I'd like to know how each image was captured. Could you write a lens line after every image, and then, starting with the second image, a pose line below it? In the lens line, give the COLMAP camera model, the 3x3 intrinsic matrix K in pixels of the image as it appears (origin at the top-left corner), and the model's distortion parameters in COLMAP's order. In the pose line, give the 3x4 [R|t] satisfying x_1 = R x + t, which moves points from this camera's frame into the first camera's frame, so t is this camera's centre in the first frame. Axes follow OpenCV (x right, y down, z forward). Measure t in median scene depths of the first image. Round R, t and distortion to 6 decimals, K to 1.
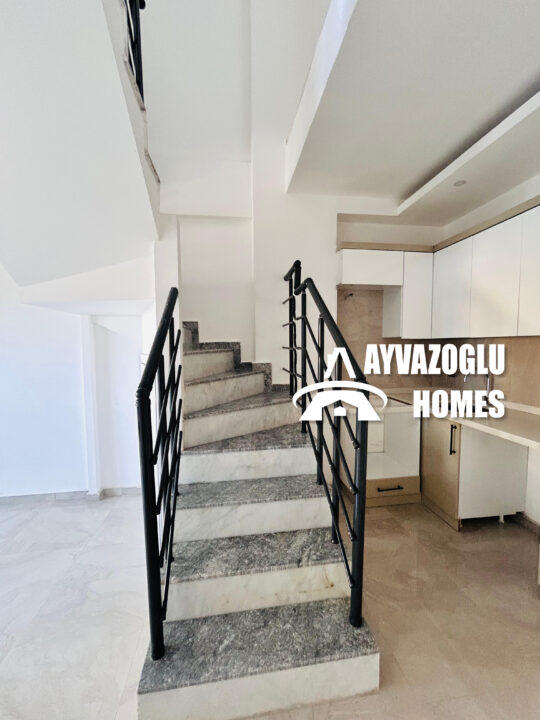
lens RADIAL K [[292.8, 0, 268.1], [0, 292.8, 363.7], [0, 0, 1]] dist [-0.002270, 0.000847]
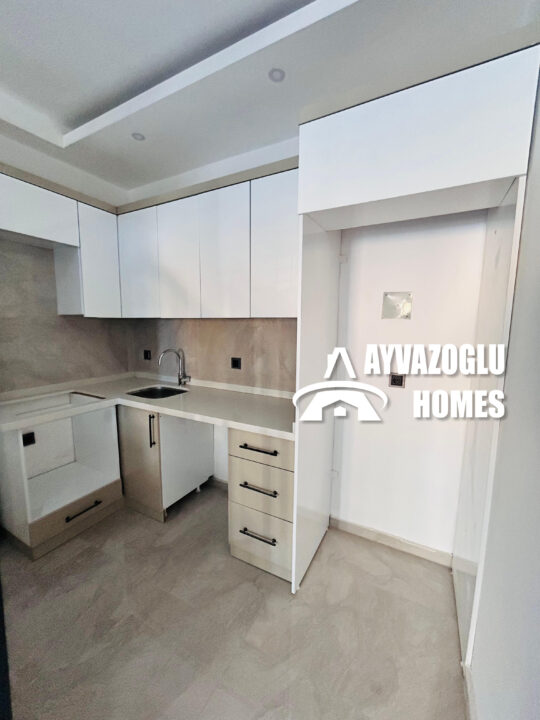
lens RADIAL K [[292.8, 0, 266.2], [0, 292.8, 363.5], [0, 0, 1]] dist [-0.002270, 0.000847]
pose [[0.594402, -0.094440, 0.798604, 0.130713], [0.036466, 0.995224, 0.090550, -0.017354], [-0.803341, -0.024701, 0.595007, 0.171141]]
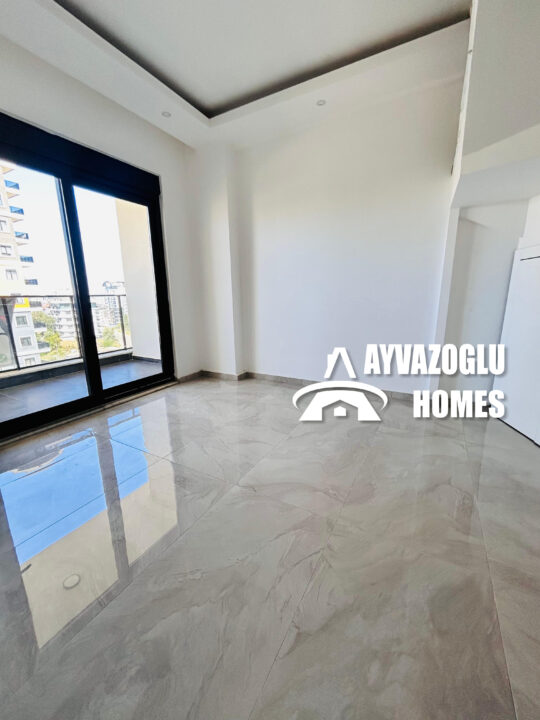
lens RADIAL K [[292.8, 0, 269.7], [0, 292.8, 362.5], [0, 0, 1]] dist [-0.002270, 0.000847]
pose [[0.802348, 0.131674, -0.582151, -0.632594], [-0.032331, 0.983518, 0.177897, 0.208416], [0.595980, -0.123914, 0.793381, -0.161632]]
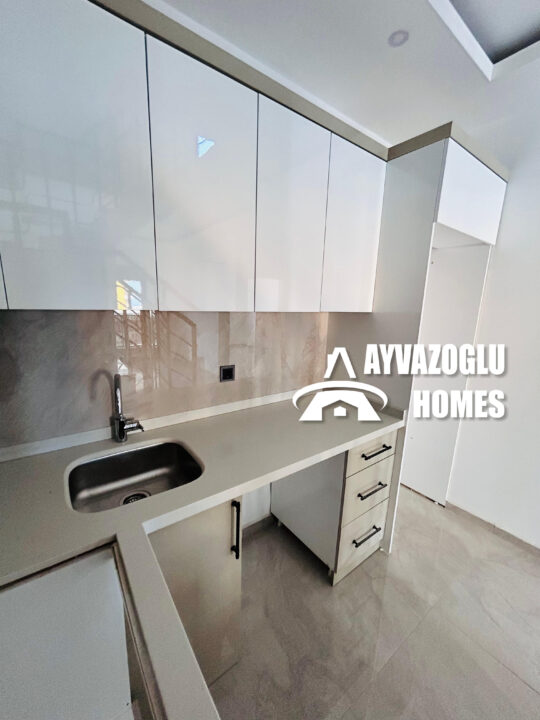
lens RADIAL K [[292.8, 0, 272.4], [0, 292.8, 362.4], [0, 0, 1]] dist [-0.002270, 0.000847]
pose [[-0.485137, -0.183487, 0.854971, 0.234745], [0.027214, 0.974095, 0.224495, -0.110936], [-0.874015, 0.132178, -0.467576, 1.099835]]
